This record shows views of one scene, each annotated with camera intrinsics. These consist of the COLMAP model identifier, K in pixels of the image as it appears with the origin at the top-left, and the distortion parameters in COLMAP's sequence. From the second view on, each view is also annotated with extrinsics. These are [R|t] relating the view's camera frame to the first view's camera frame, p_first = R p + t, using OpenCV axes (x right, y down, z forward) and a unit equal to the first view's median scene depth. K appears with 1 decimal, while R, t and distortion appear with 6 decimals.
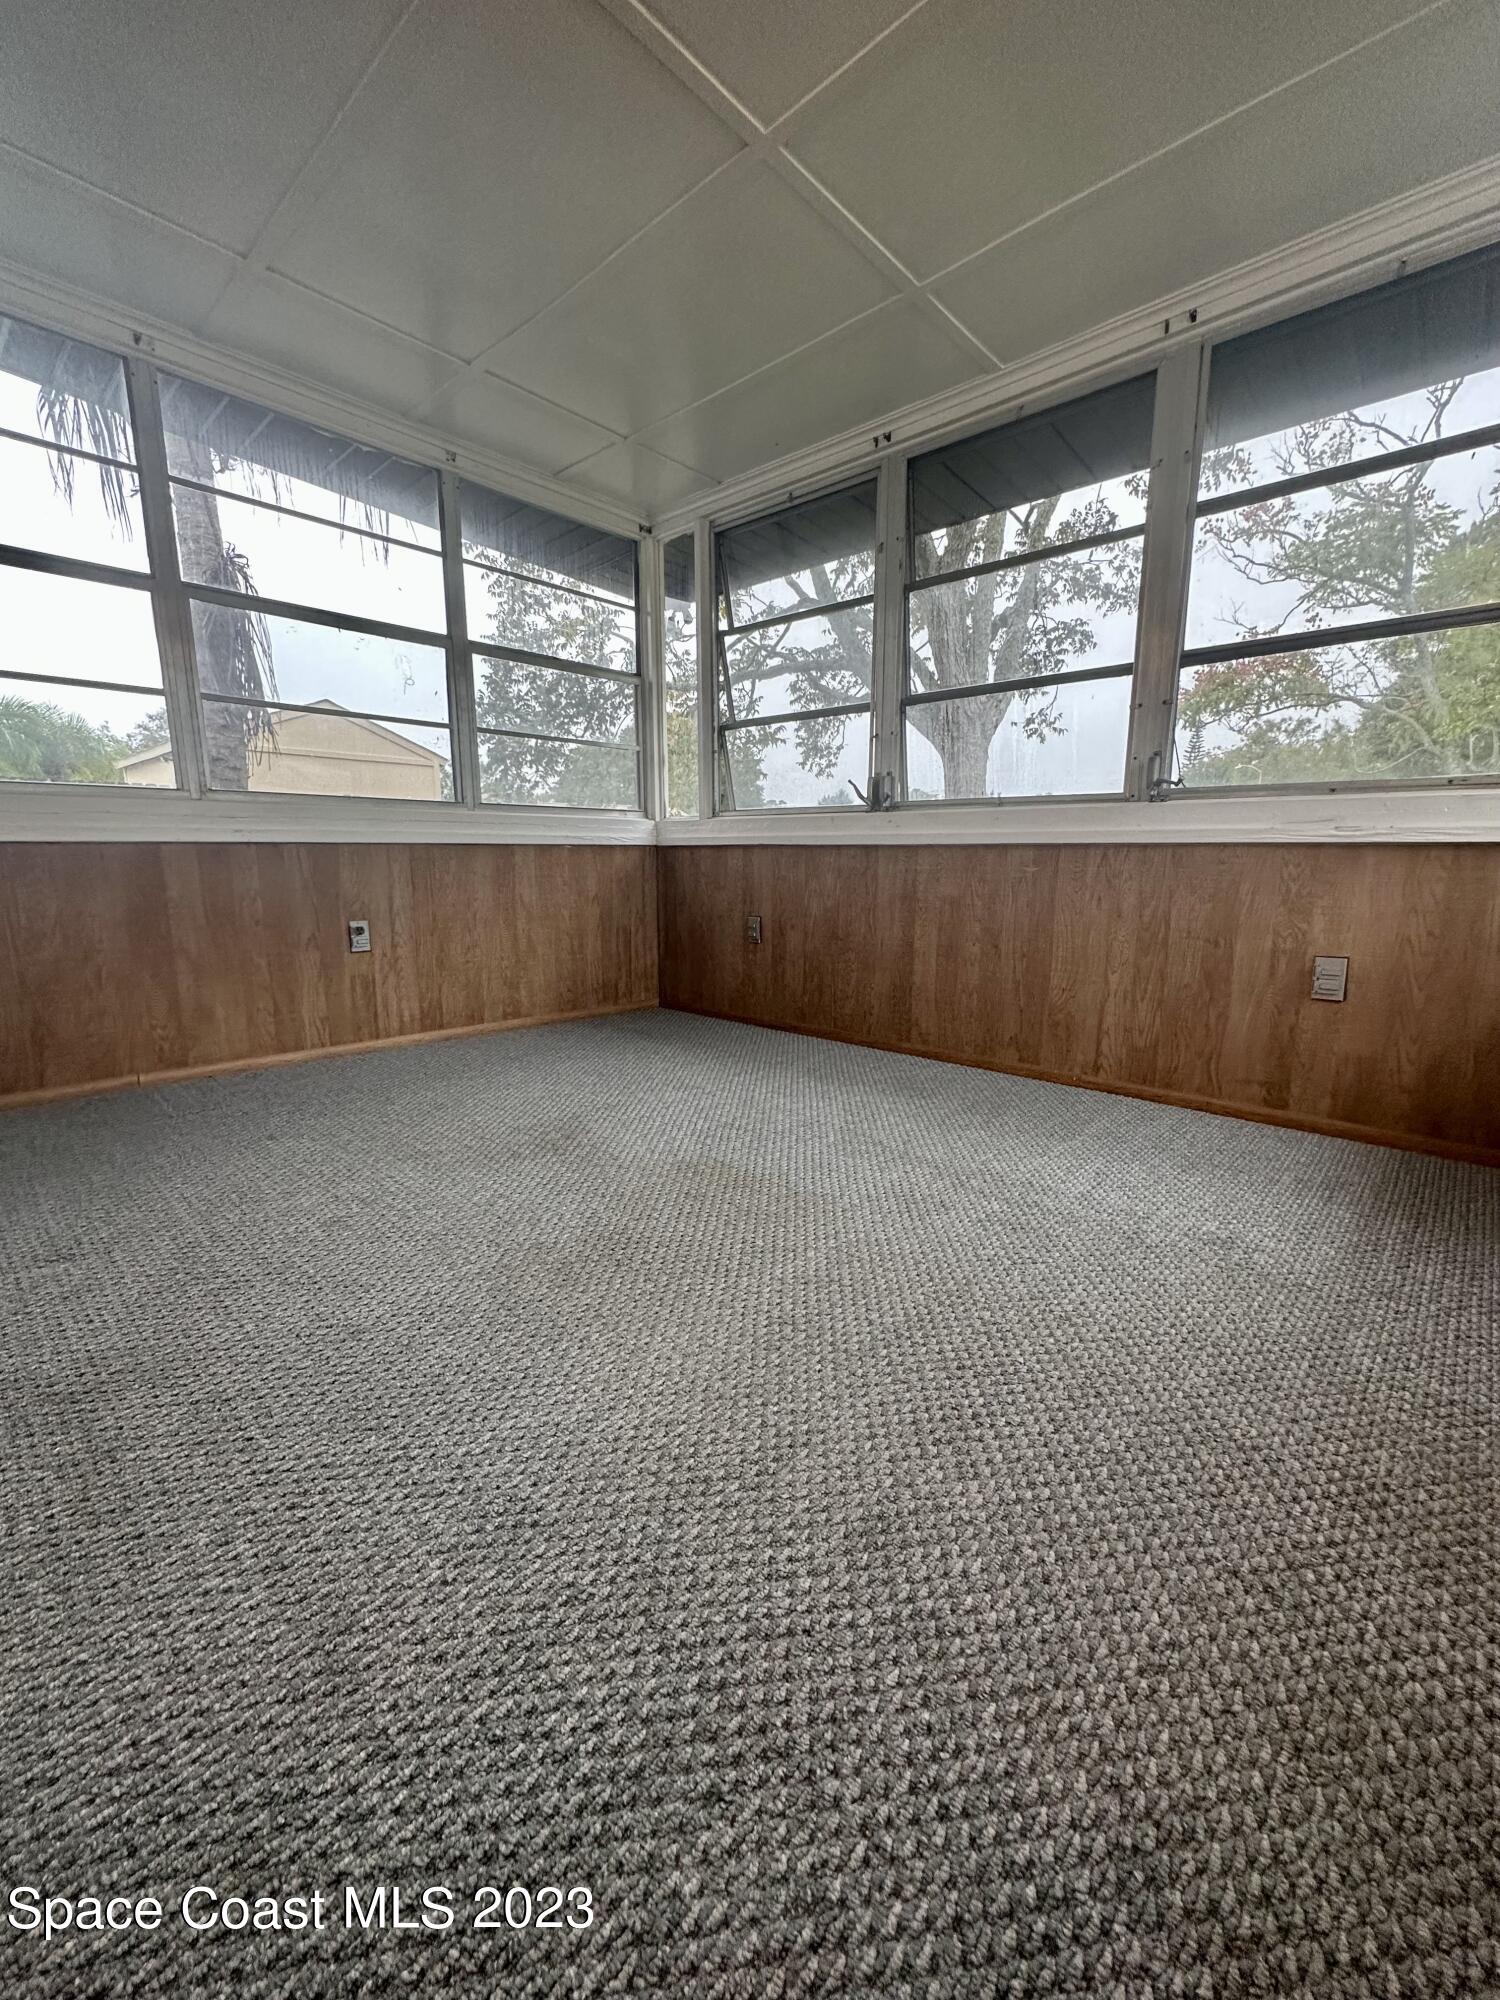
lens RADIAL K [[804.8, 0, 750.0], [0, 804.8, 1000.0], [0, 0, 1]] dist [0.001243, -0.000132]
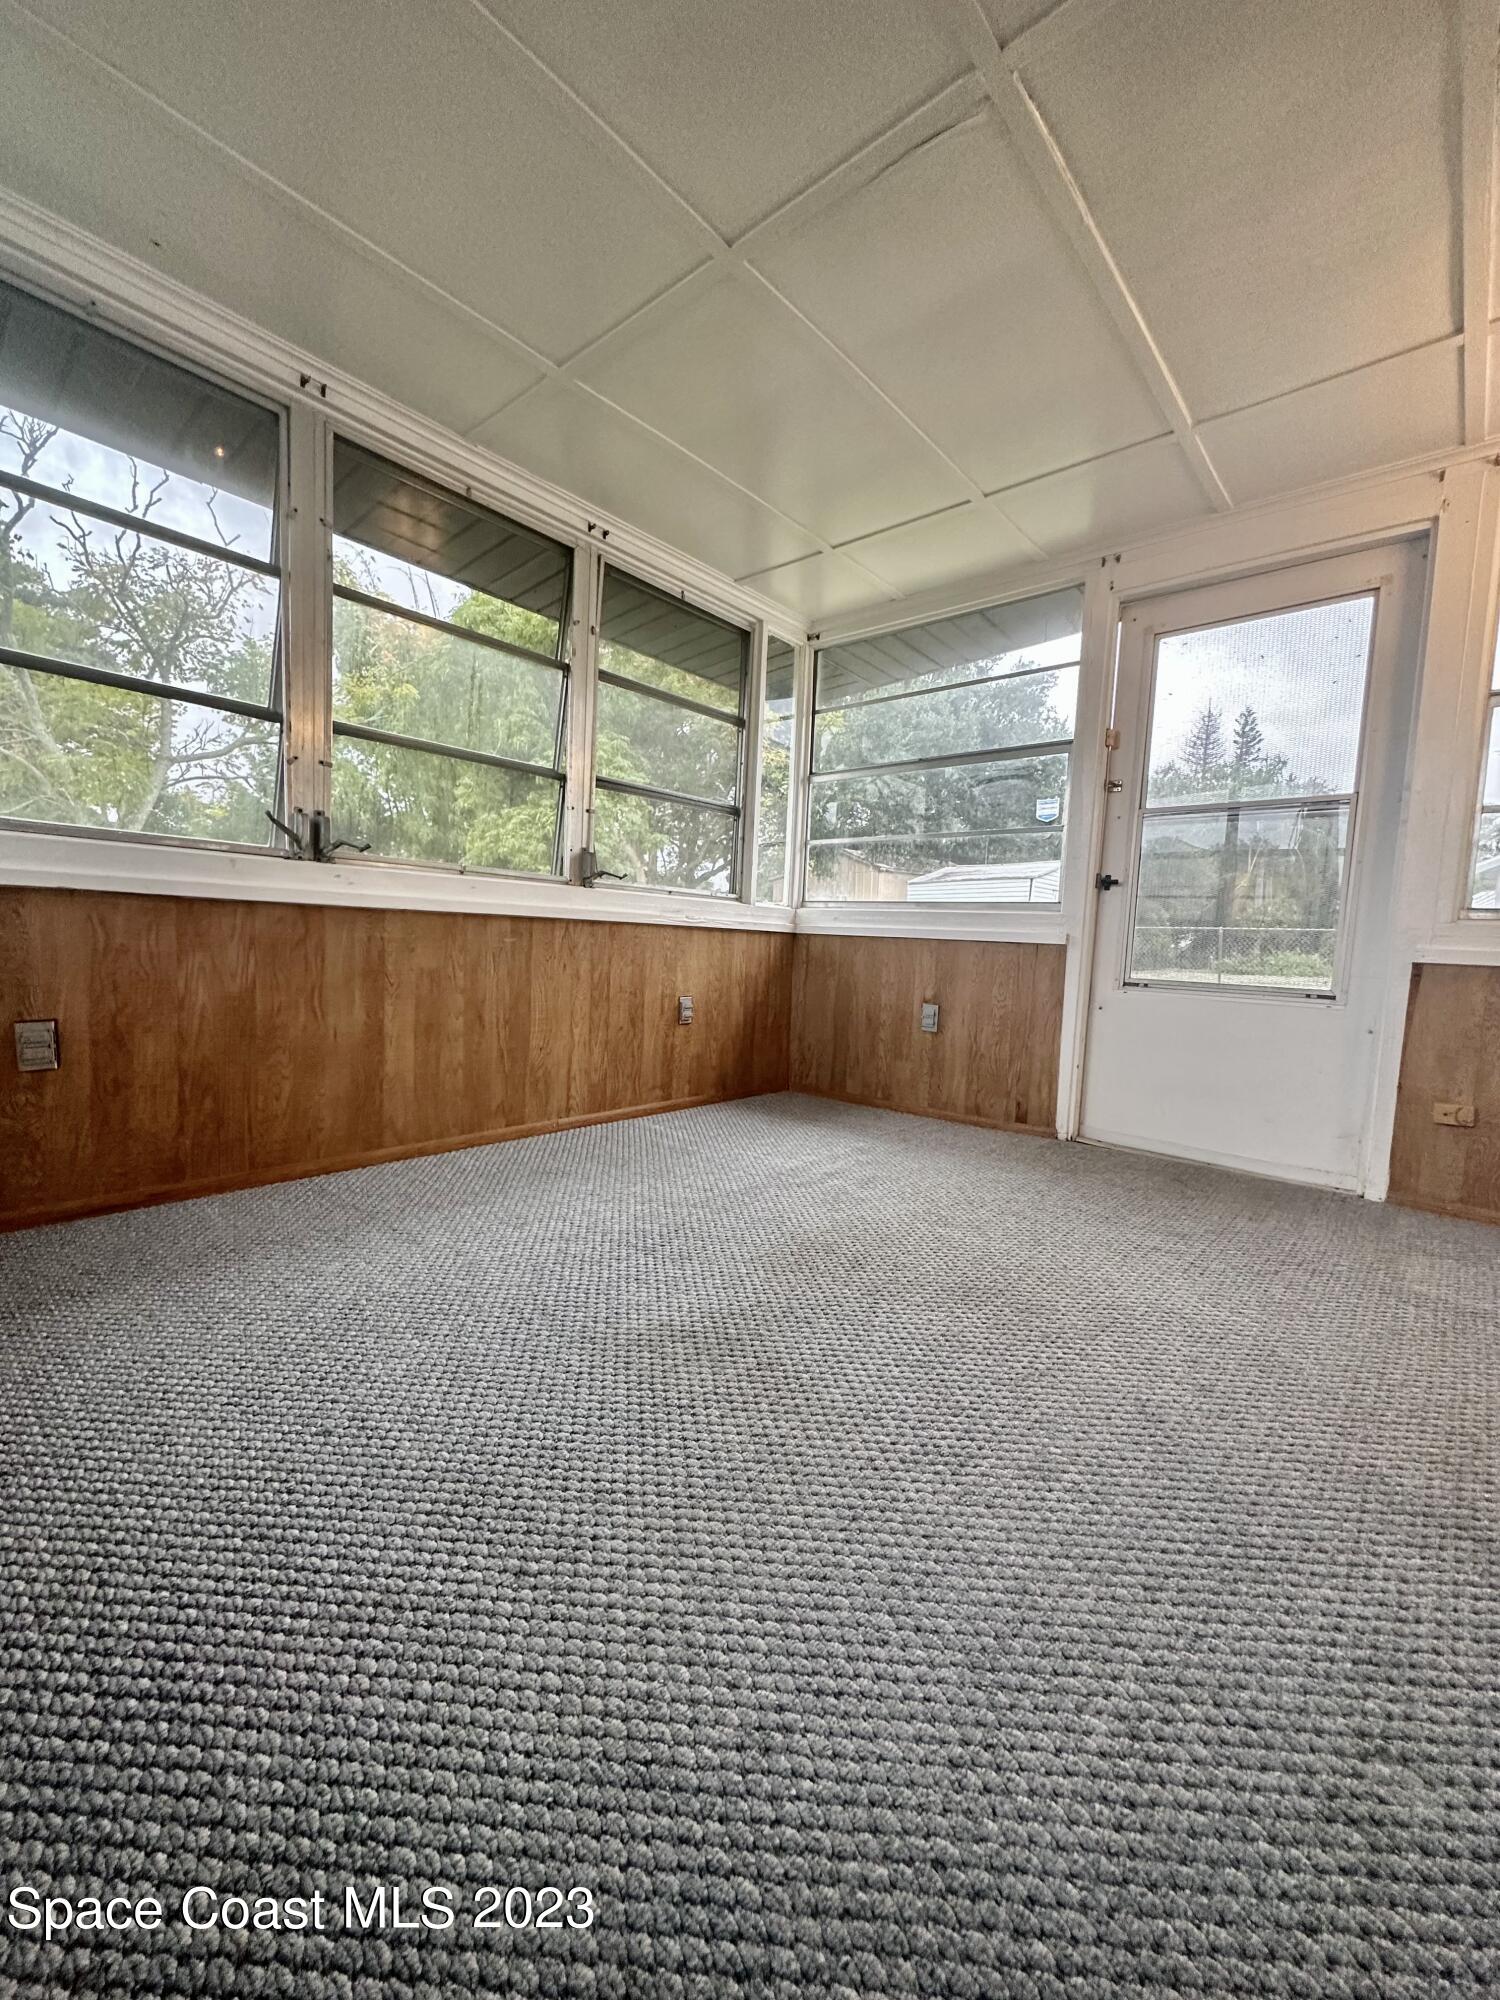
lens RADIAL K [[804.8, 0, 750.0], [0, 804.8, 1000.0], [0, 0, 1]] dist [0.001243, -0.000132]
pose [[-0.021431, -0.083864, 0.996247, -0.745940], [0.131977, 0.987518, 0.085968, -0.142549], [-0.991021, 0.133324, -0.010095, 0.757777]]
